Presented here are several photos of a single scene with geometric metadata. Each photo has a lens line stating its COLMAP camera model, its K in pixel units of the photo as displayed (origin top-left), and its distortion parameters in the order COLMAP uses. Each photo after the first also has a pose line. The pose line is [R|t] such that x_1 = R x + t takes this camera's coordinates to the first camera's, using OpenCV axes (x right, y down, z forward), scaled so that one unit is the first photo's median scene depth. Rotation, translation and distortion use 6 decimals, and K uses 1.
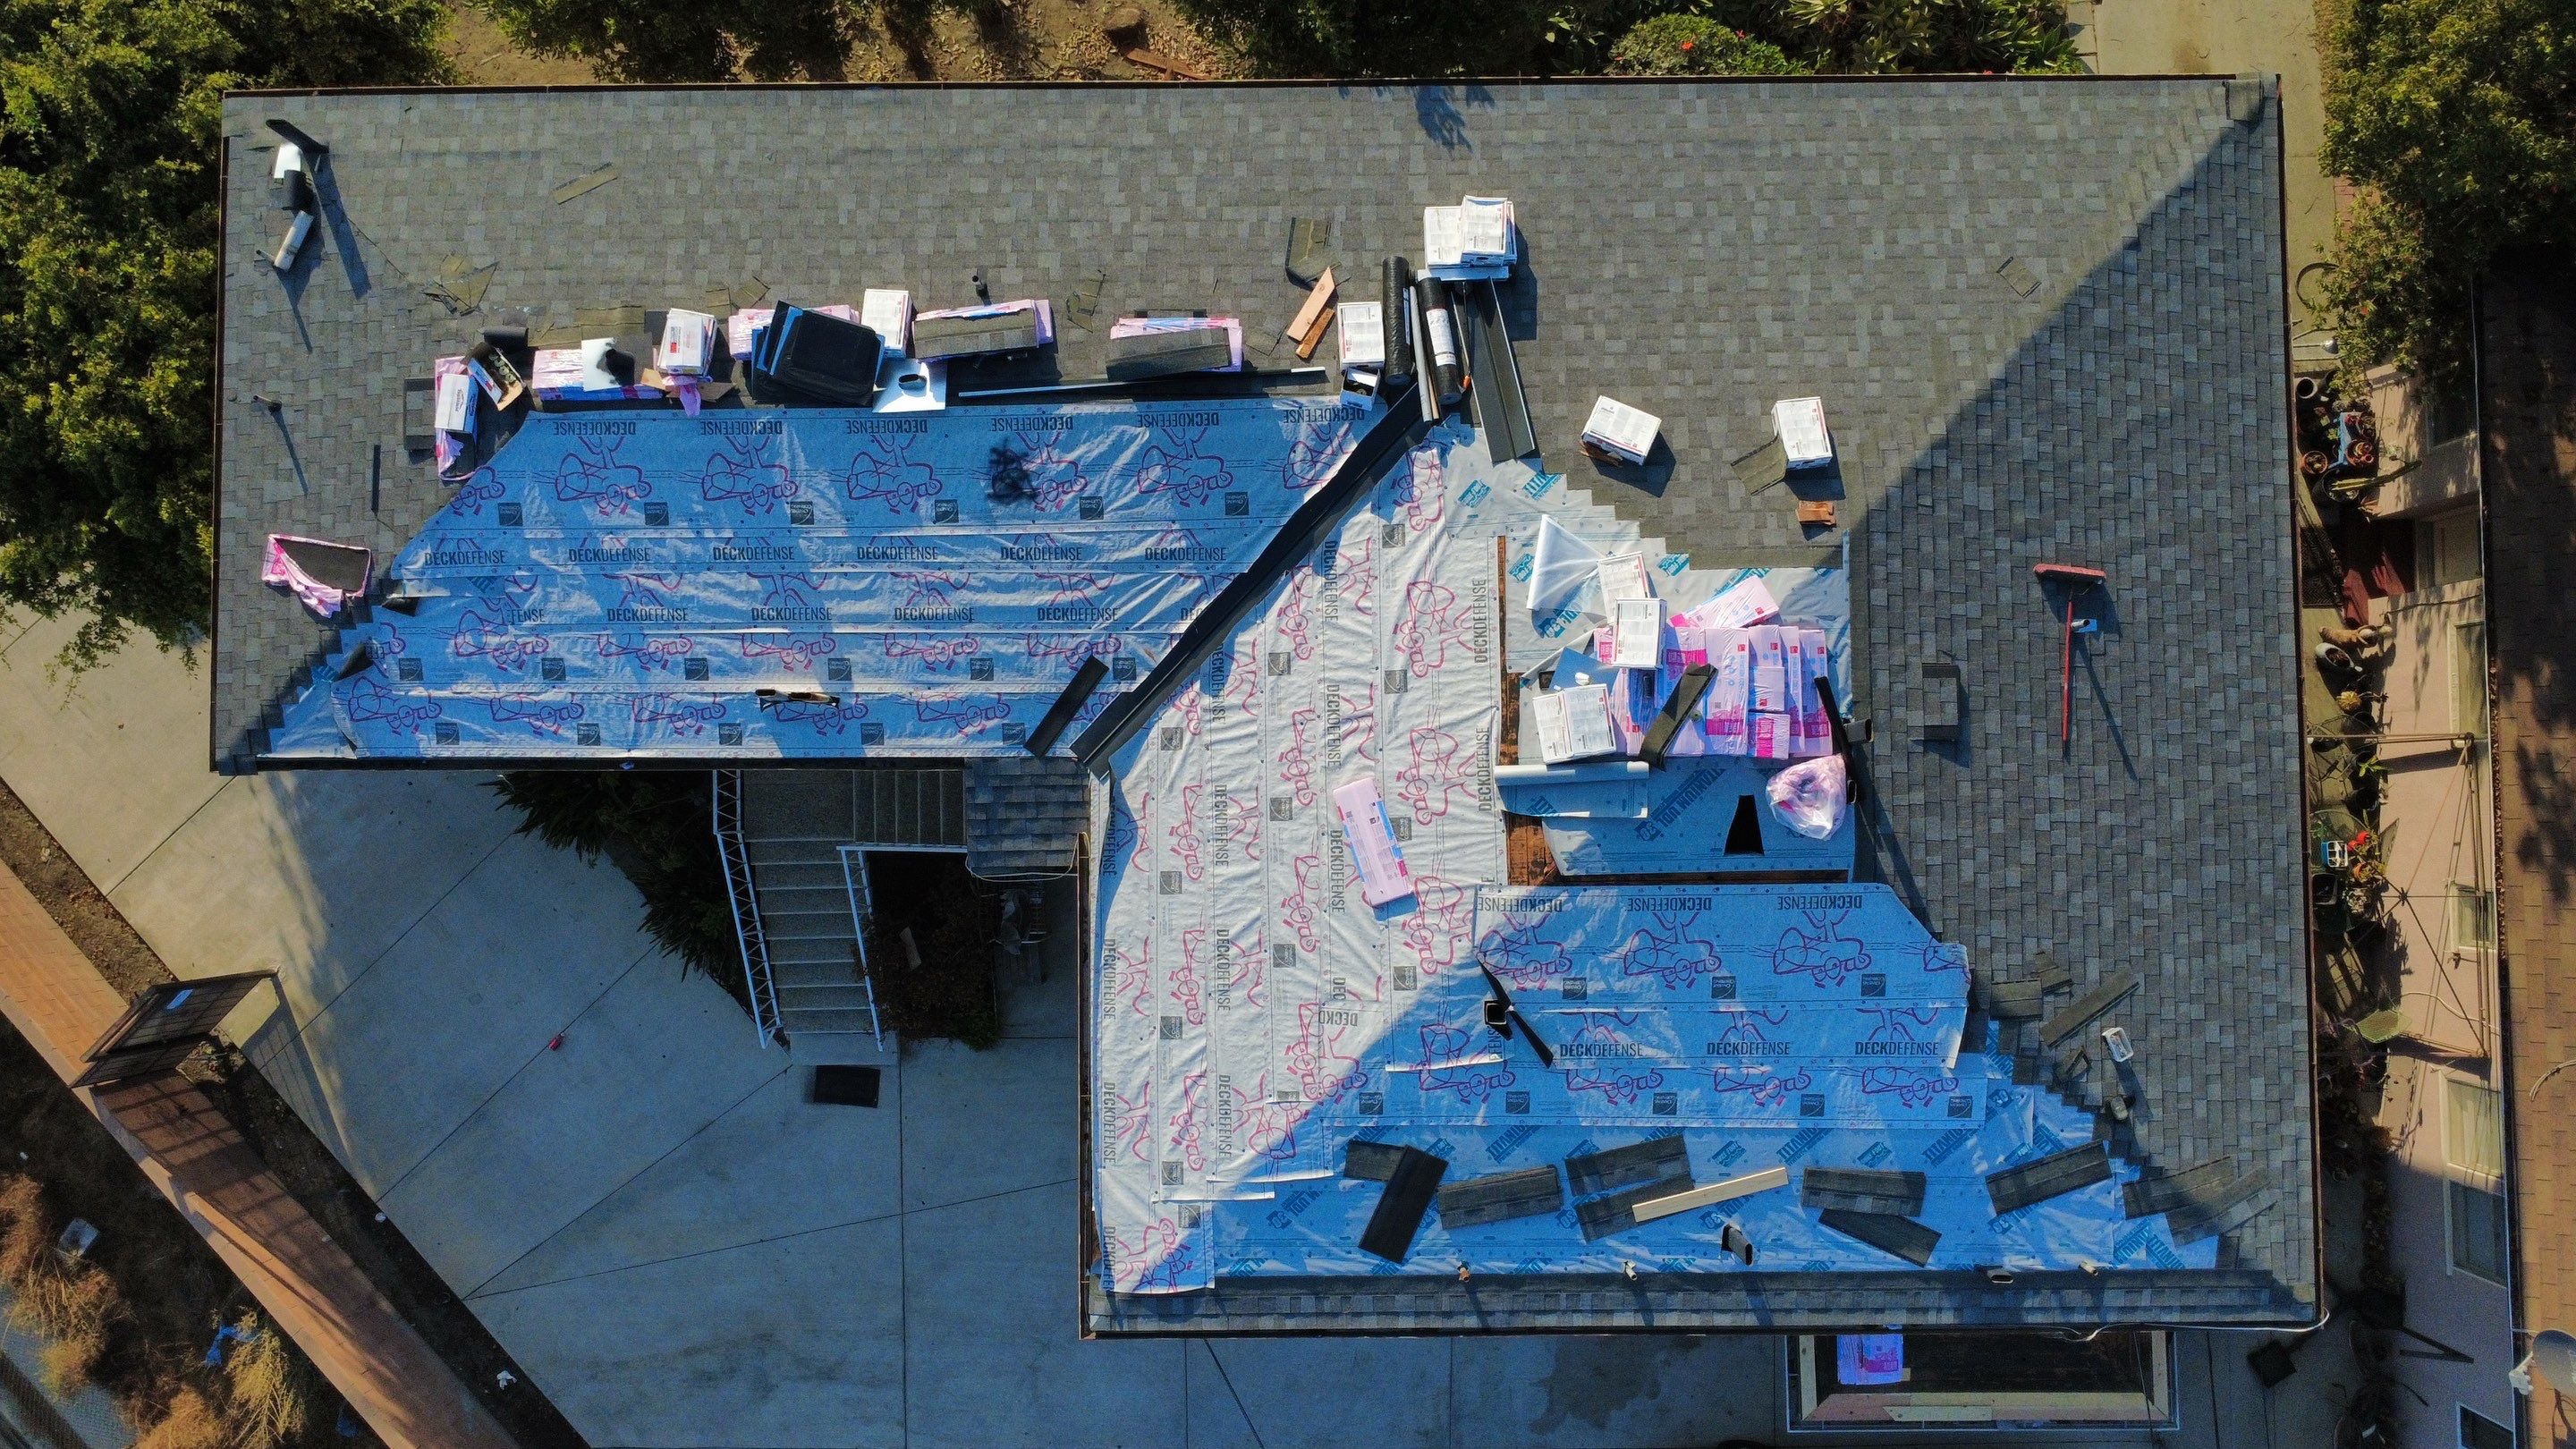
lens RADIAL K [[1853.6, 0, 1289.4], [0, 1853.6, 701.9], [0, 0, 1]] dist [-0.004664, -0.001451]
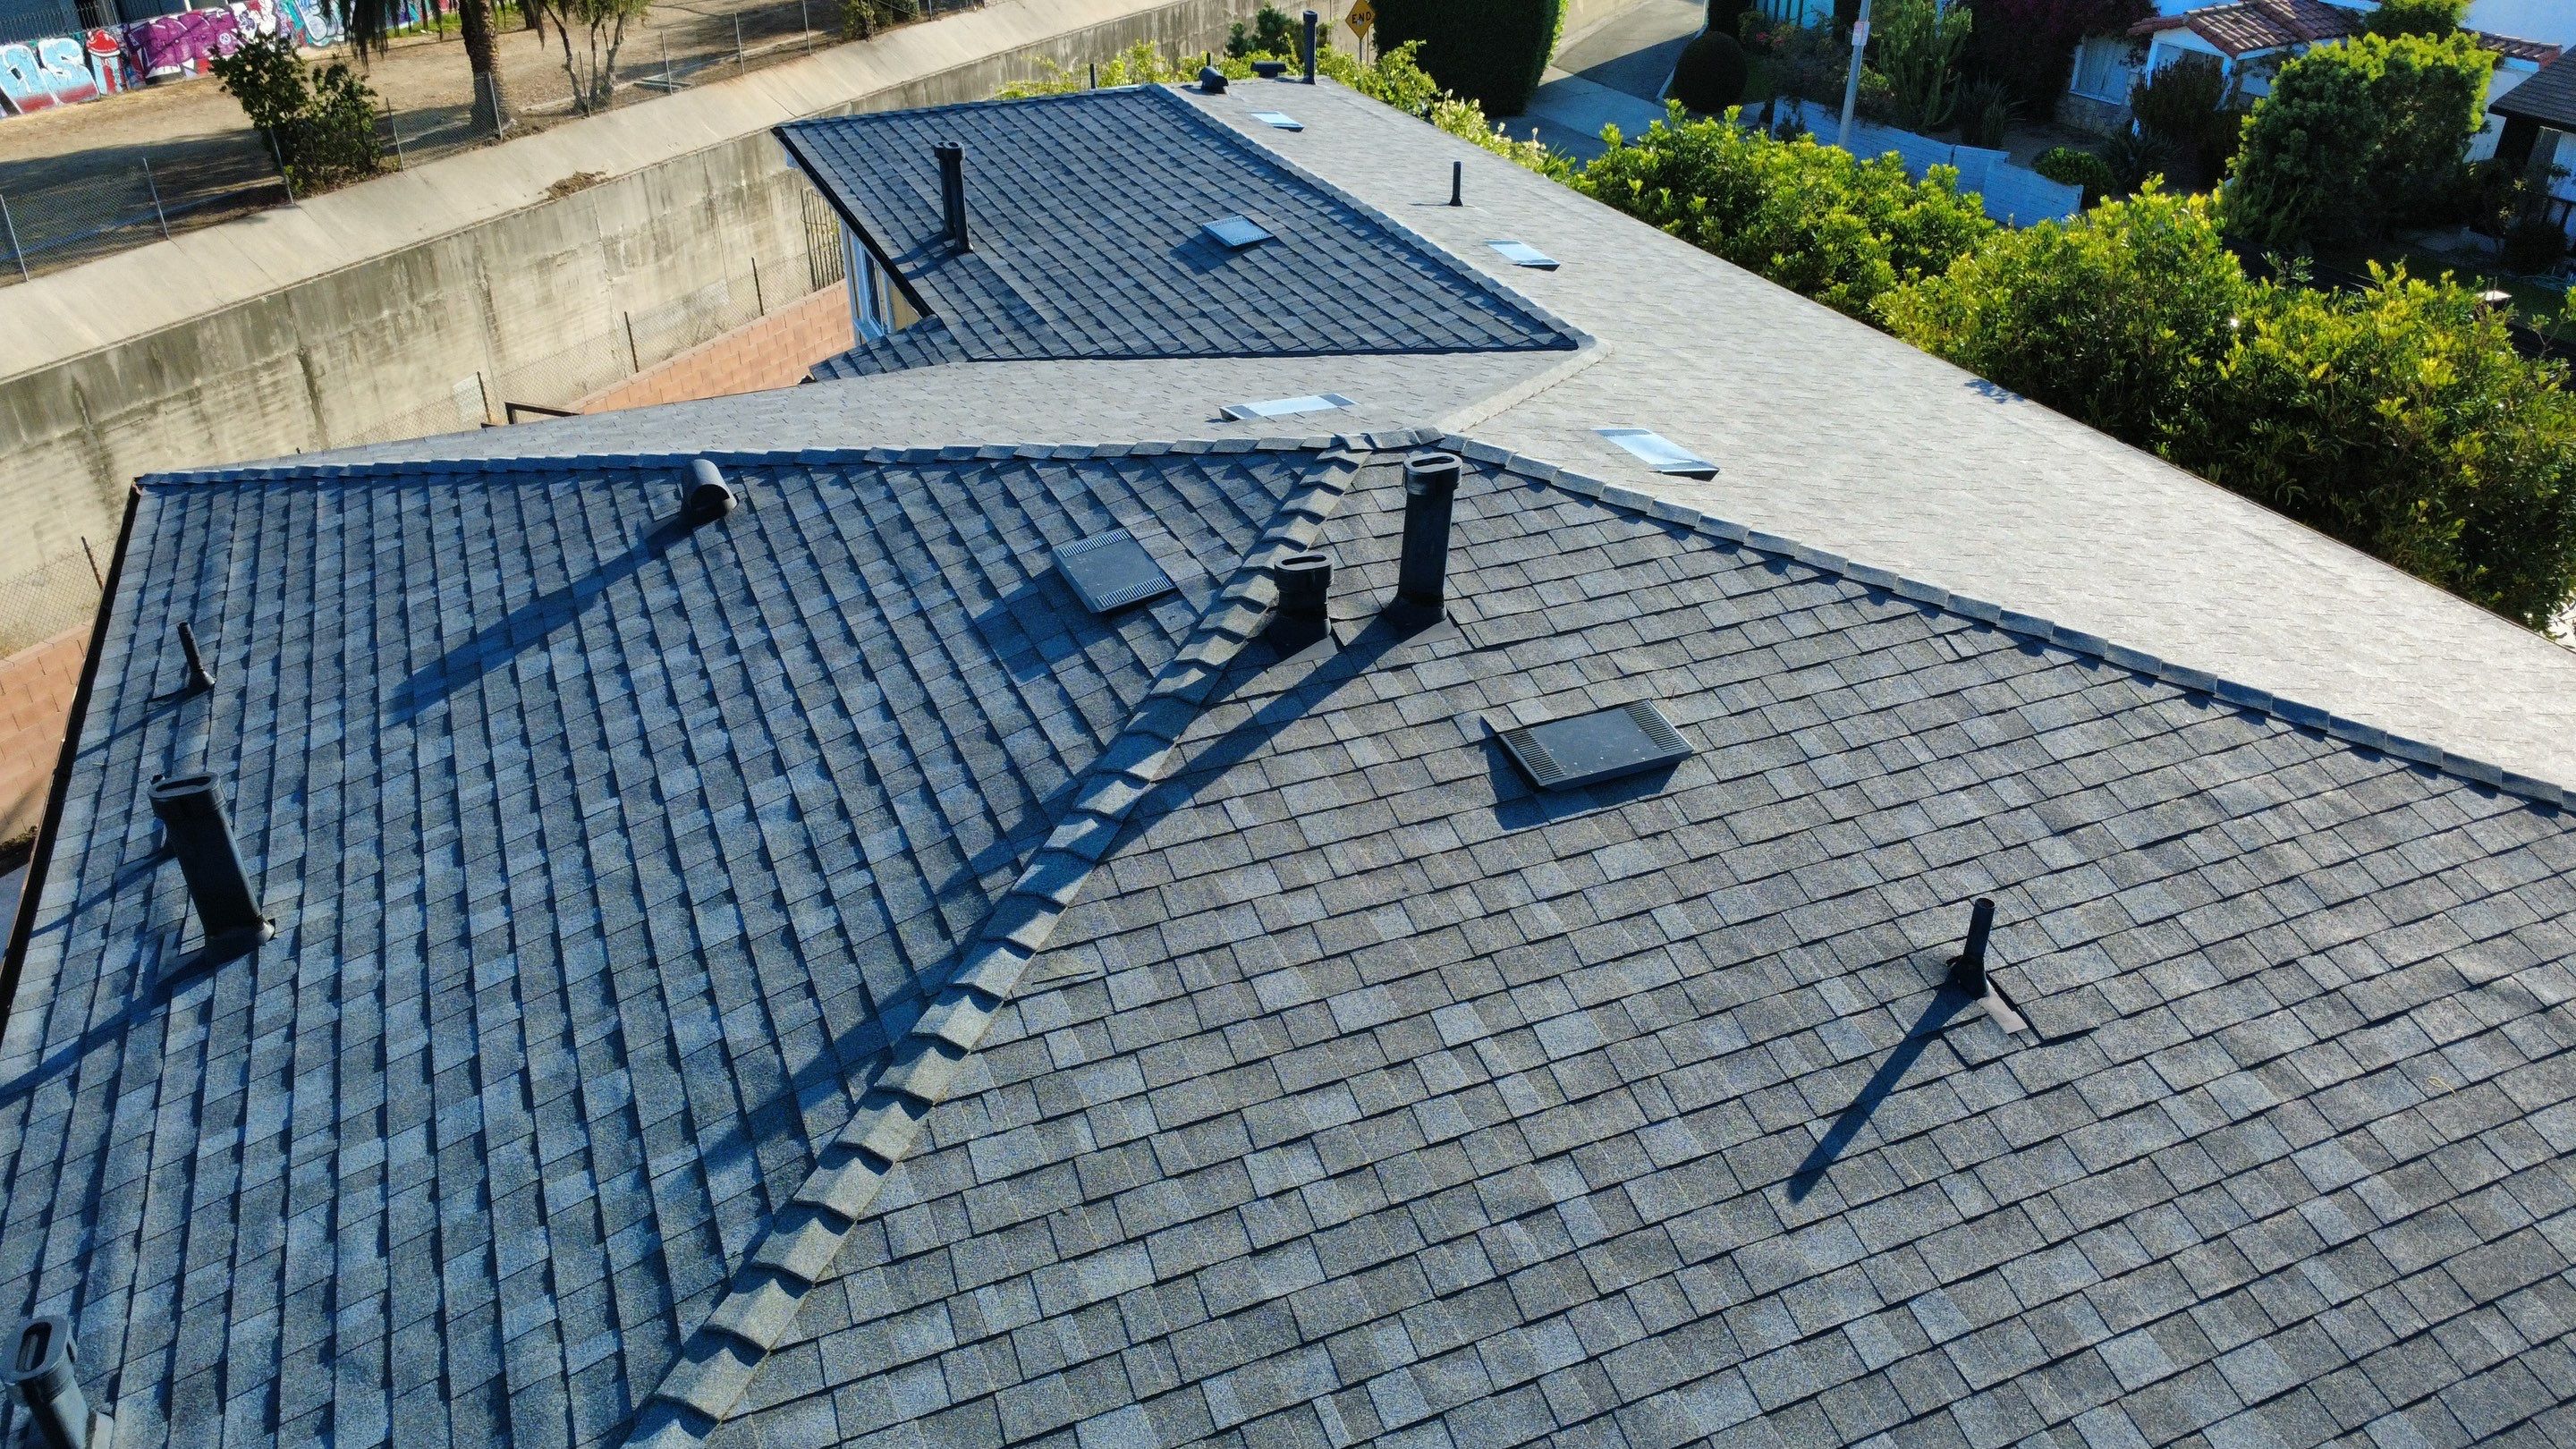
lens RADIAL K [[1853.6, 0, 1289.4], [0, 1853.6, 701.9], [0, 0, 1]] dist [-0.004664, -0.001451]
pose [[0.382831, 0.456841, -0.802955, 0.646687], [-0.922191, 0.240554, -0.302817, 0.191942], [0.054815, 0.856405, 0.513386, 0.745554]]
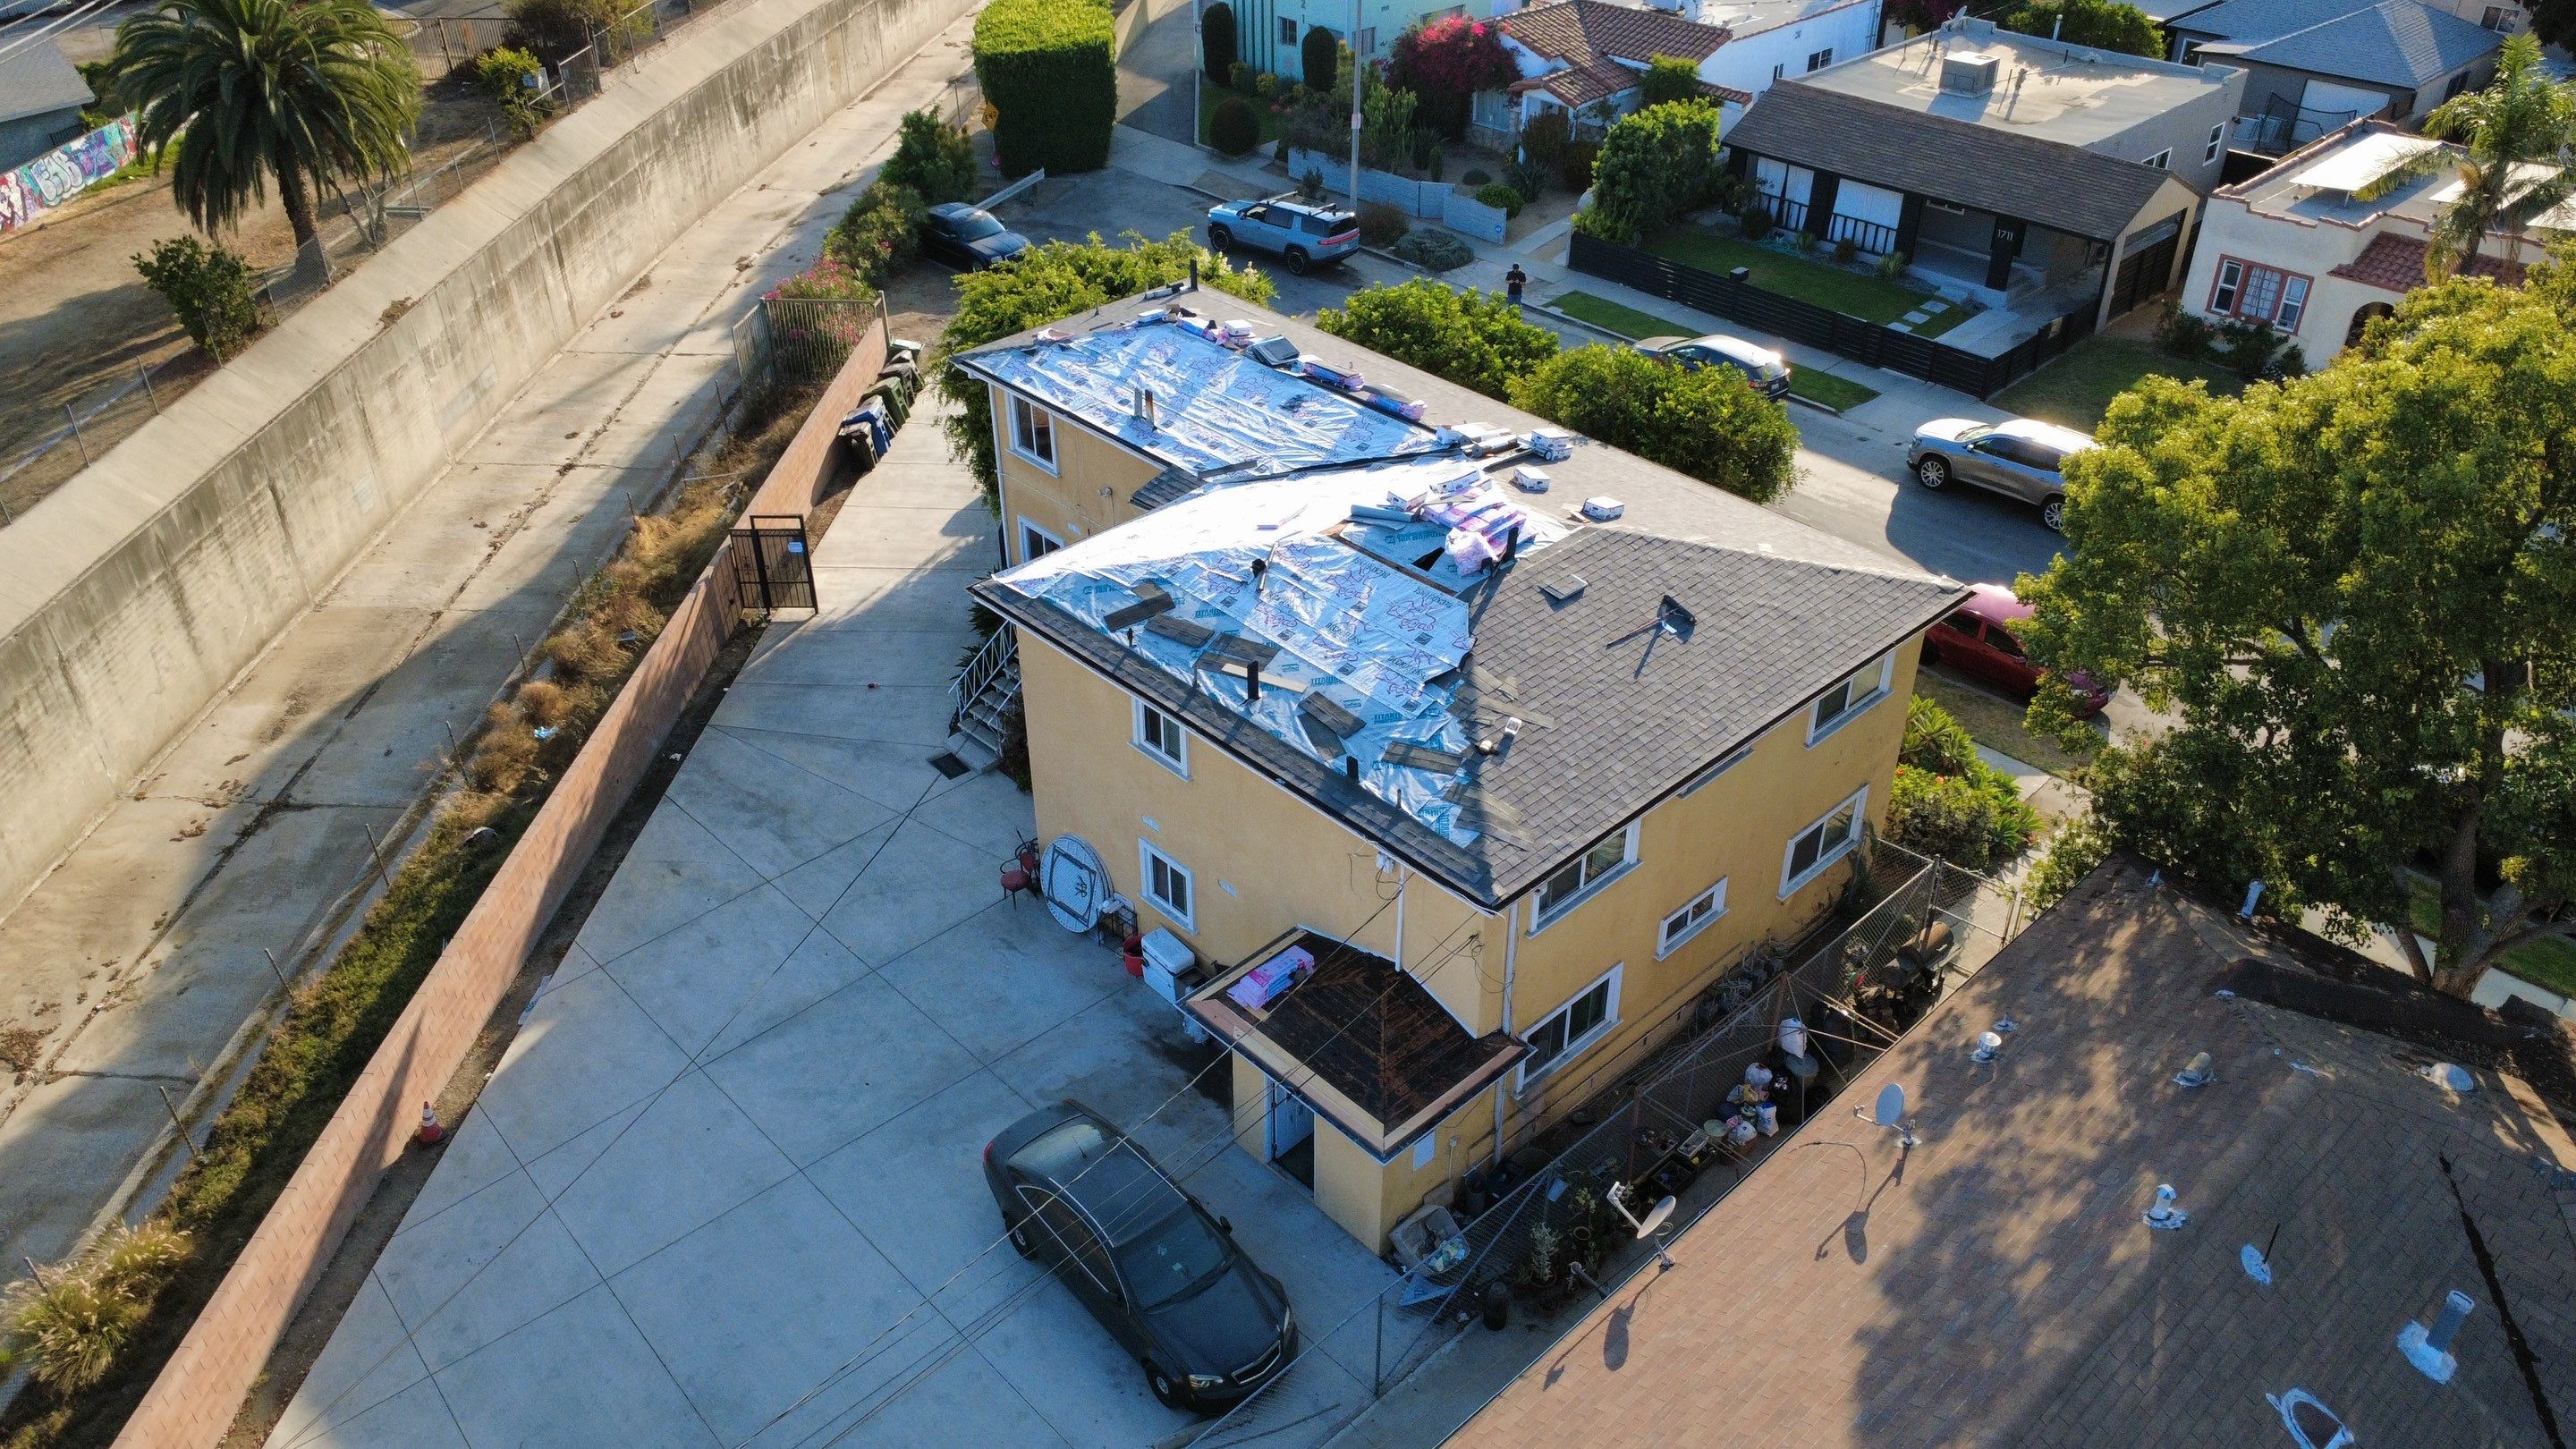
lens RADIAL K [[1853.6, 0, 1289.4], [0, 1853.6, 701.9], [0, 0, 1]] dist [-0.004664, -0.001451]
pose [[0.679151, 0.402288, -0.613936, 1.241004], [-0.732733, 0.420679, -0.534913, 1.121337], [0.043081, 0.813138, 0.580474, 0.076370]]
